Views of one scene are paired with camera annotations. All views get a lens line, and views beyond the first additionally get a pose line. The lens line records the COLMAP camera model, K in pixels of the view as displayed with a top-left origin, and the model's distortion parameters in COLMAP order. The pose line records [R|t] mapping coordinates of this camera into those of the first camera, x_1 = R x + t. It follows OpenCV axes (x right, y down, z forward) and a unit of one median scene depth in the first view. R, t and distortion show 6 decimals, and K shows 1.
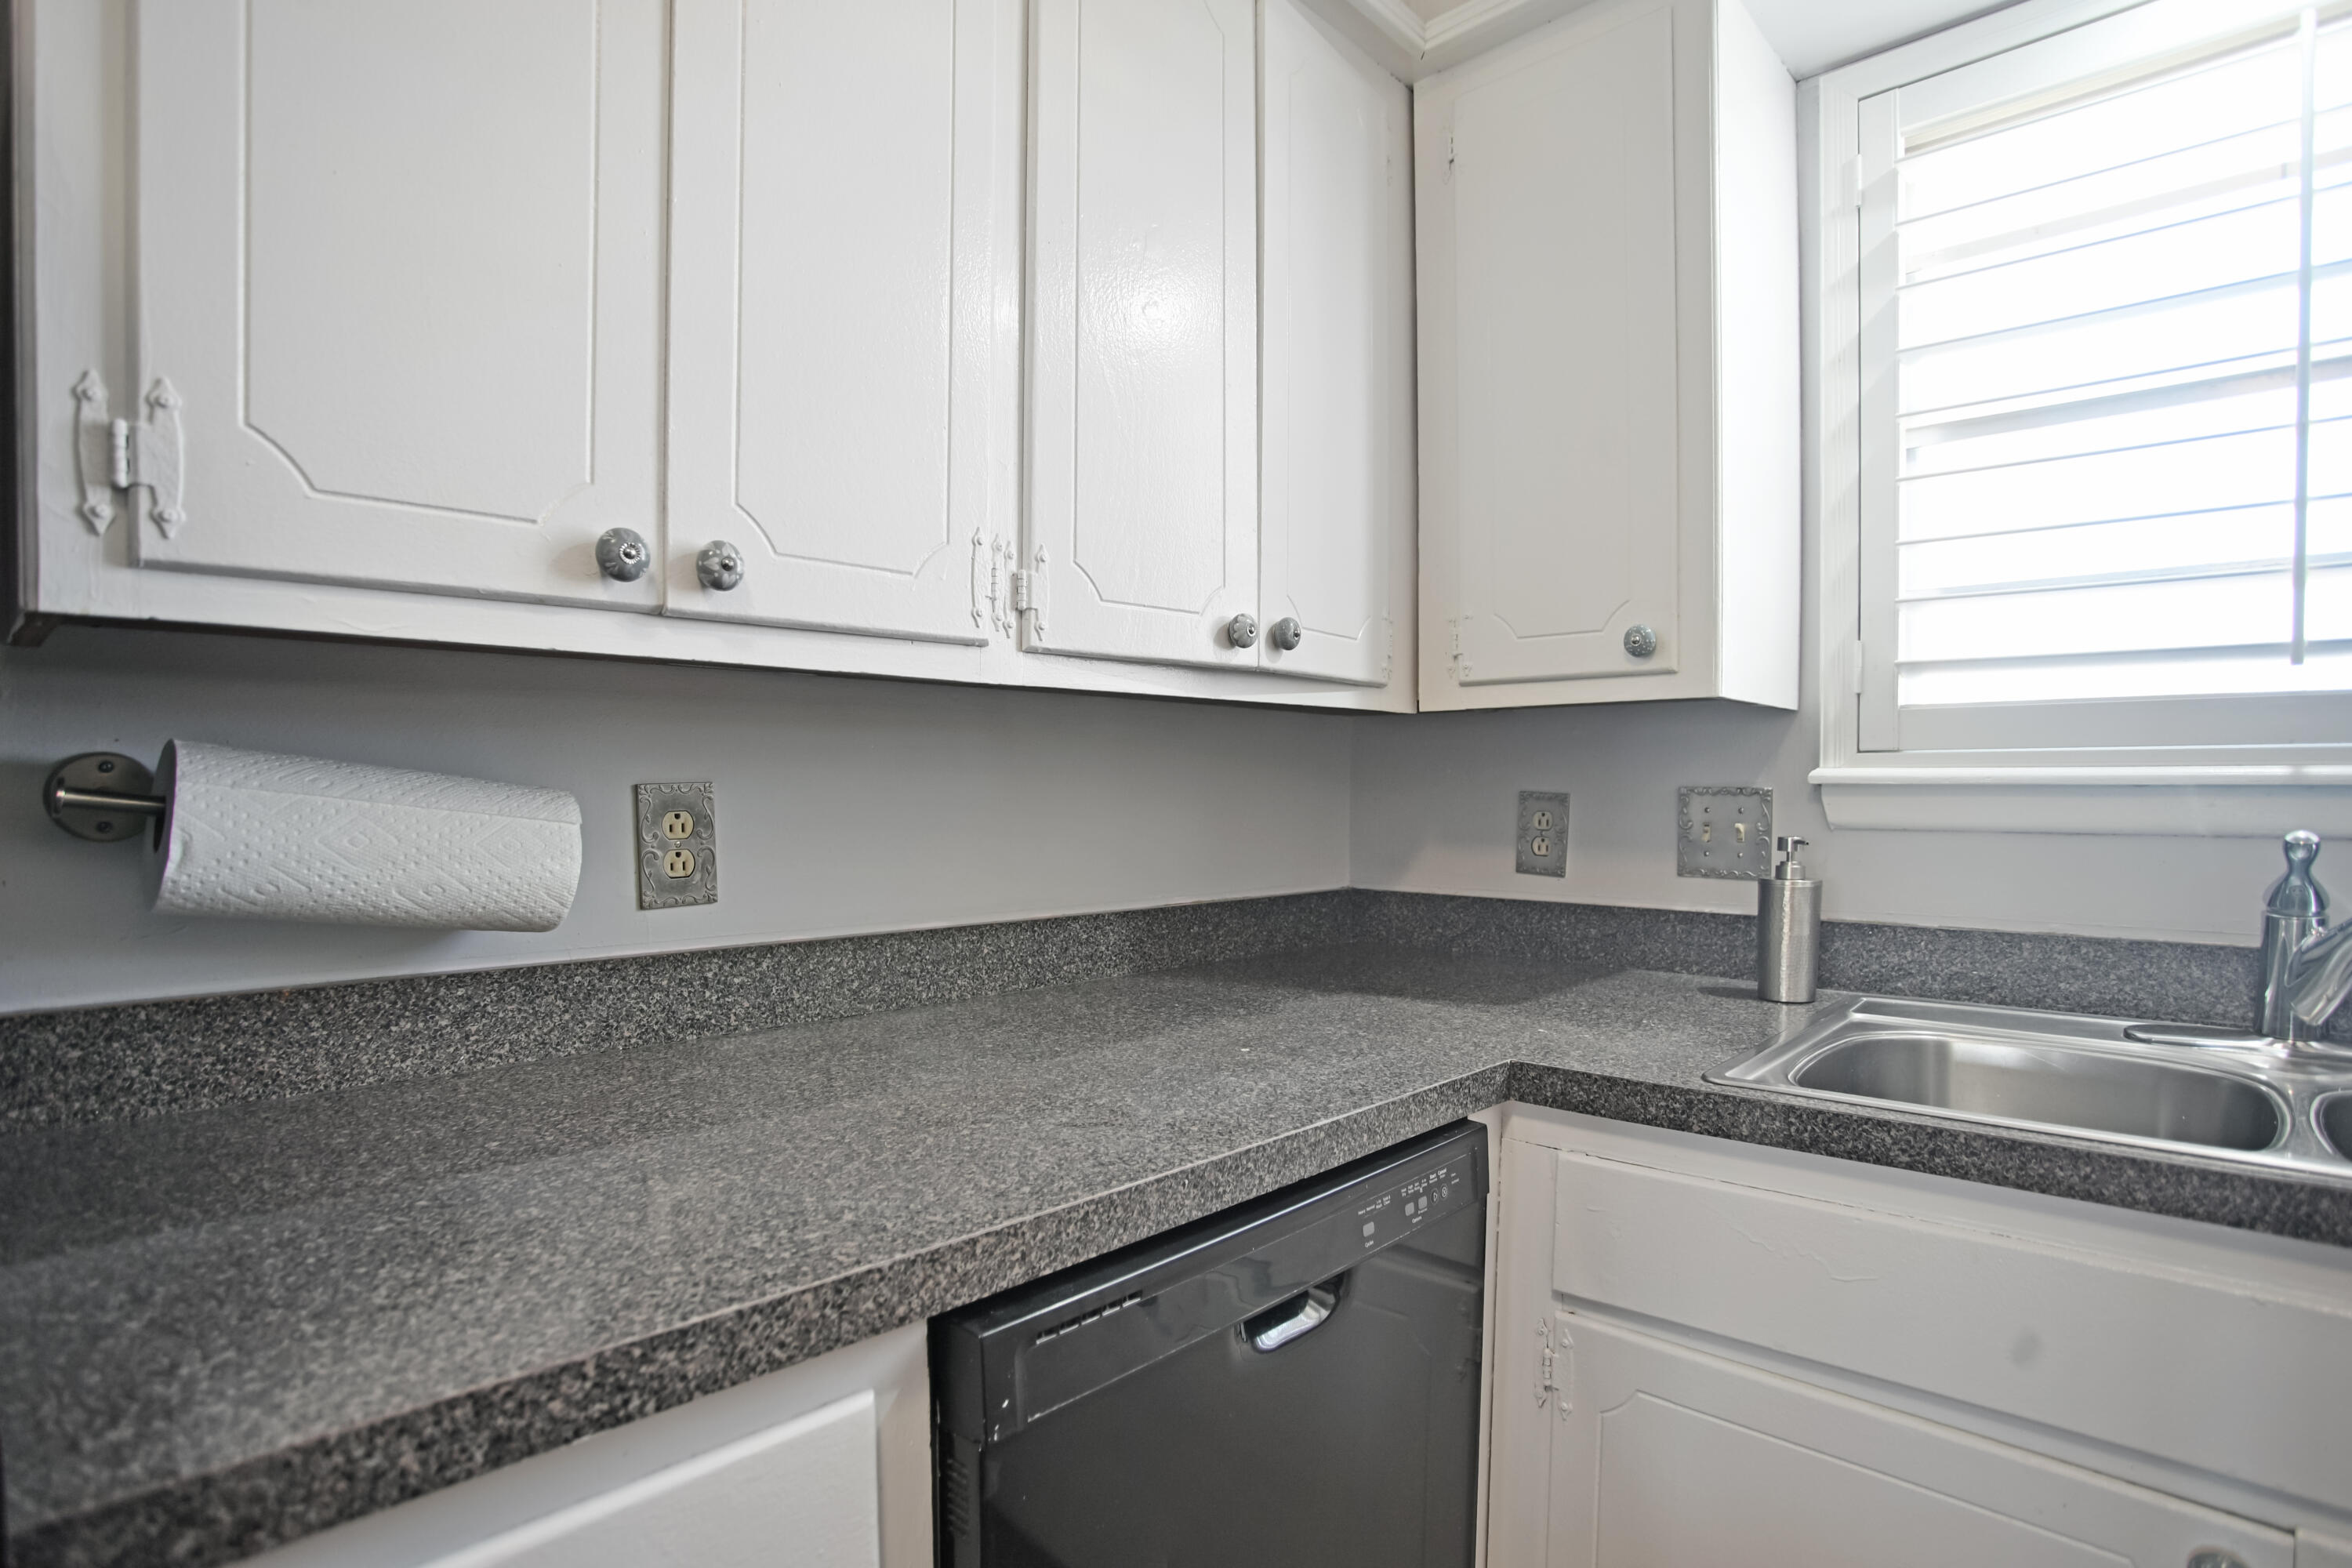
lens RADIAL K [[1206.0, 0, 1172.9], [0, 1206.0, 802.2], [0, 0, 1]] dist [-0.024330, 0.006334]
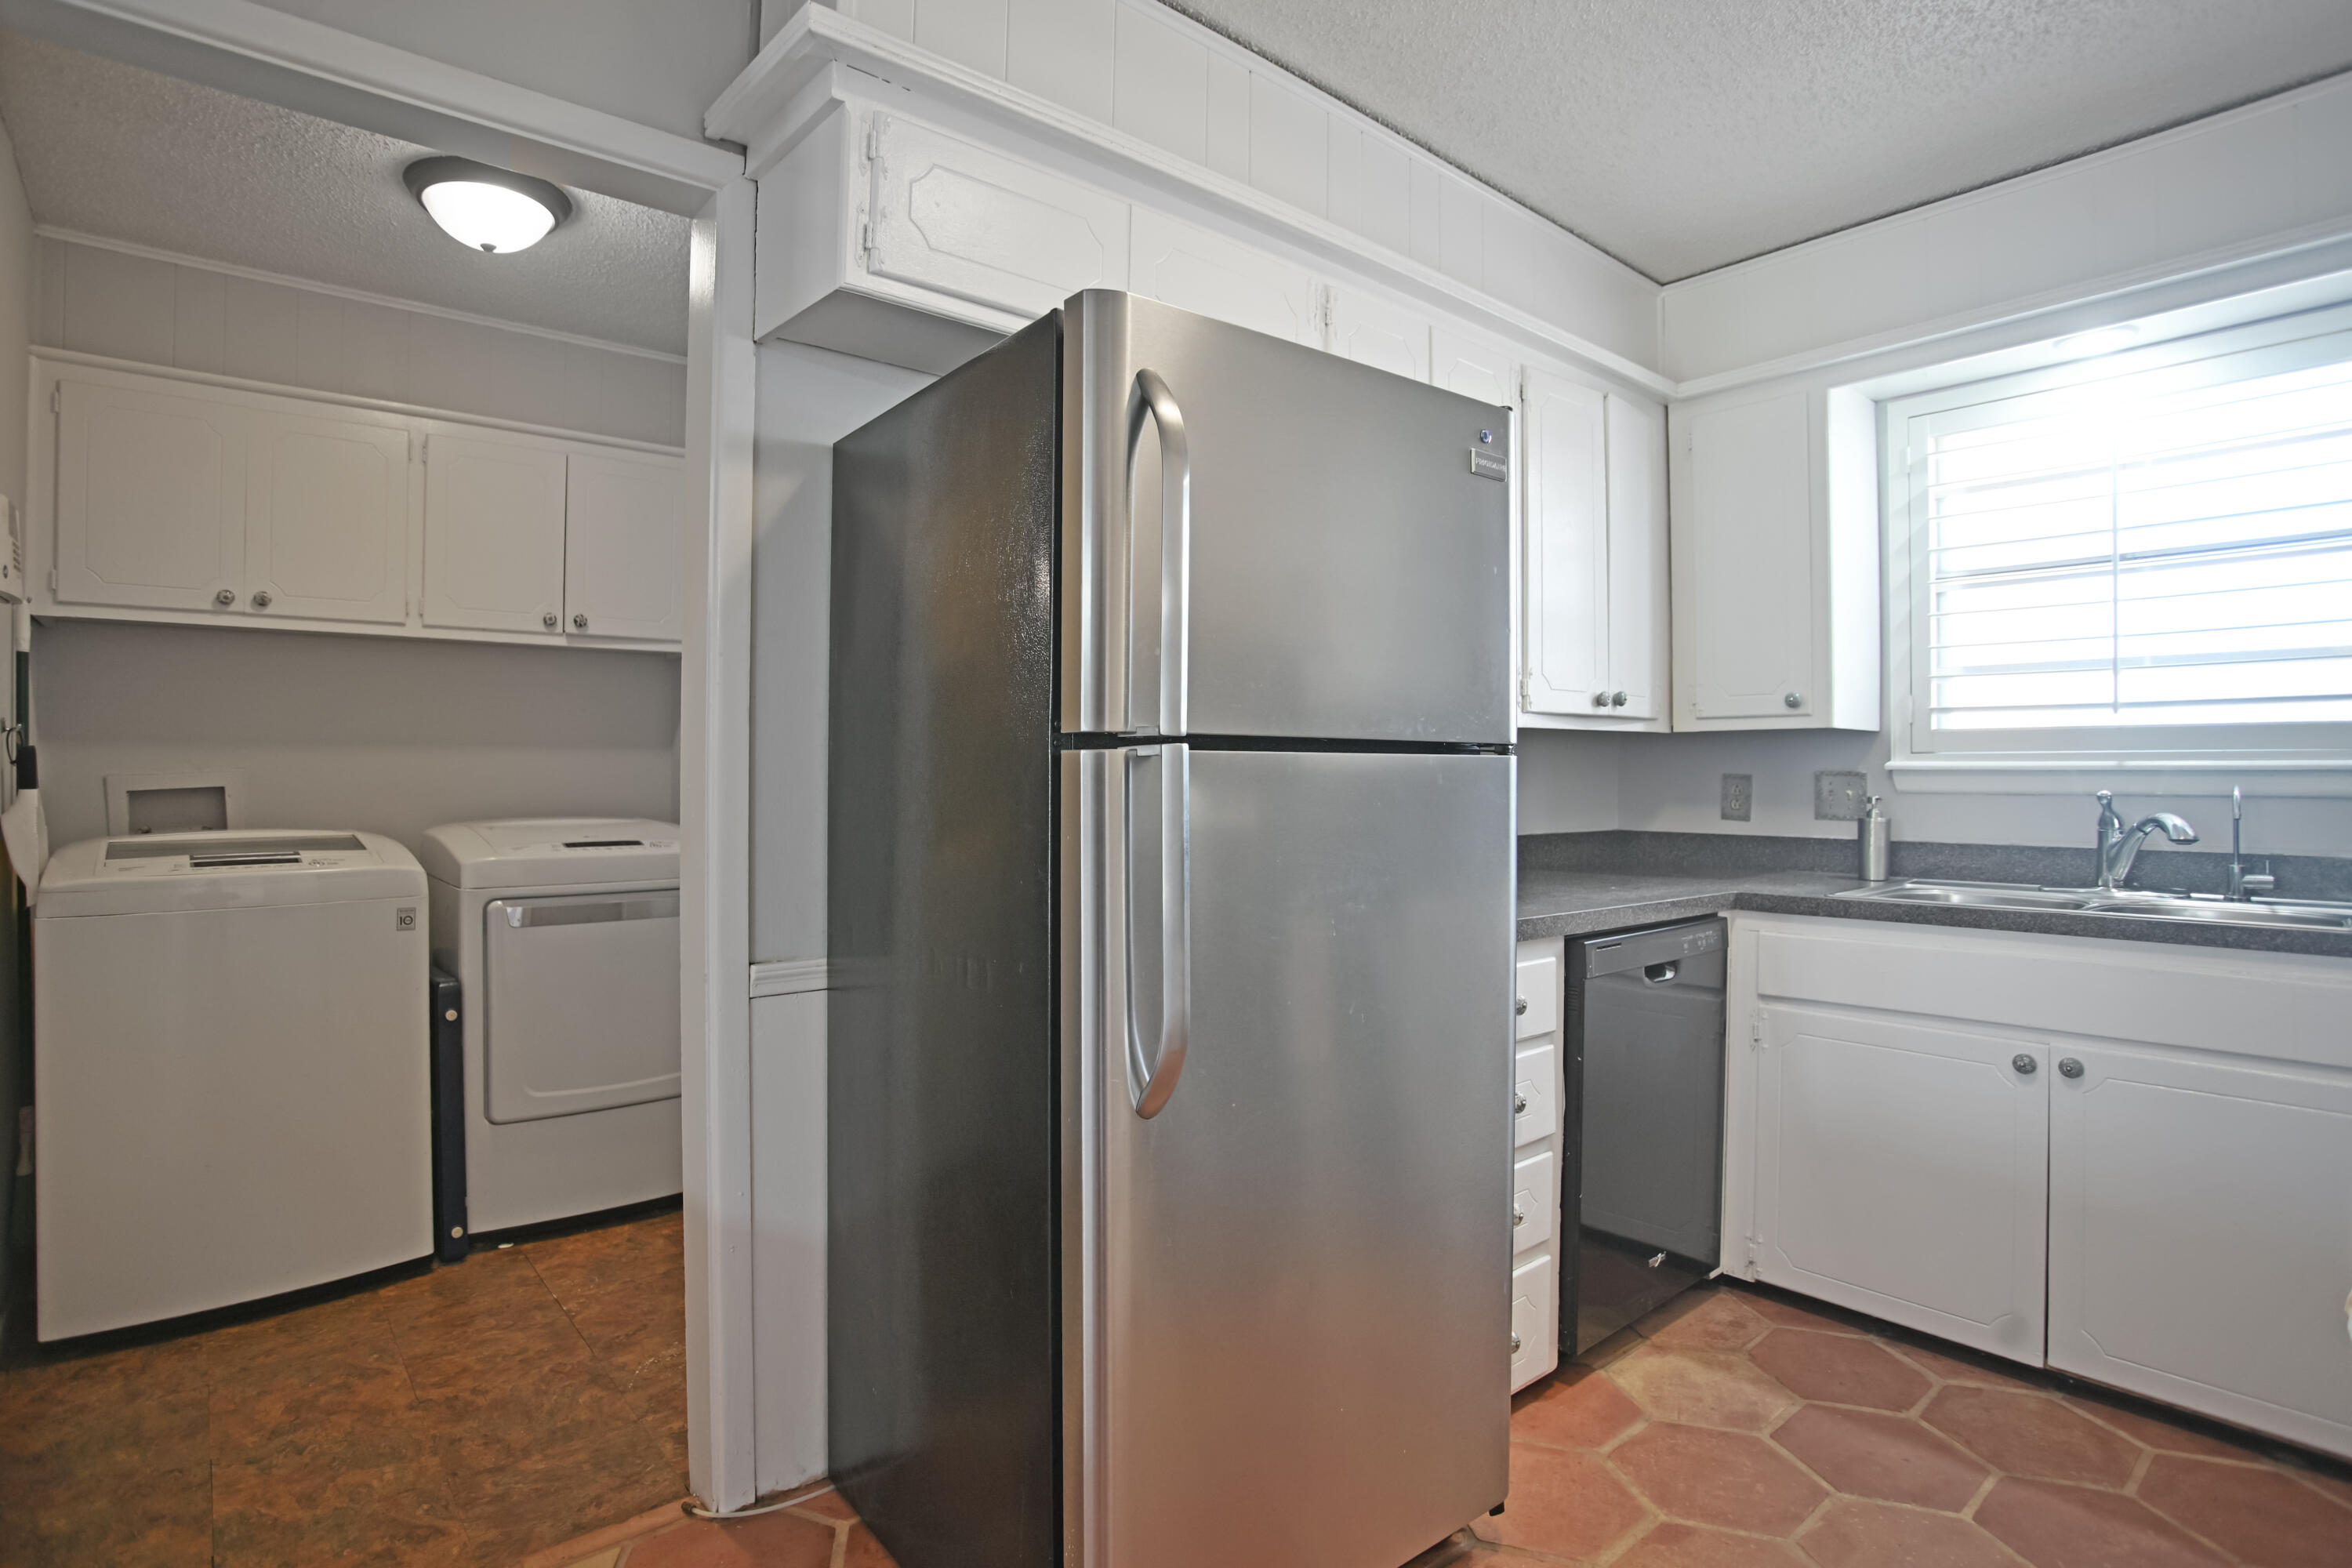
lens RADIAL K [[1206.0, 0, 1175.3], [0, 1206.0, 762.8], [0, 0, 1]] dist [-0.024330, 0.006334]
pose [[0.995081, -0.000197, -0.099066, -0.423435], [-0.002136, 0.999723, -0.023443, 0.021601], [0.099043, 0.023540, 0.994805, -1.051293]]
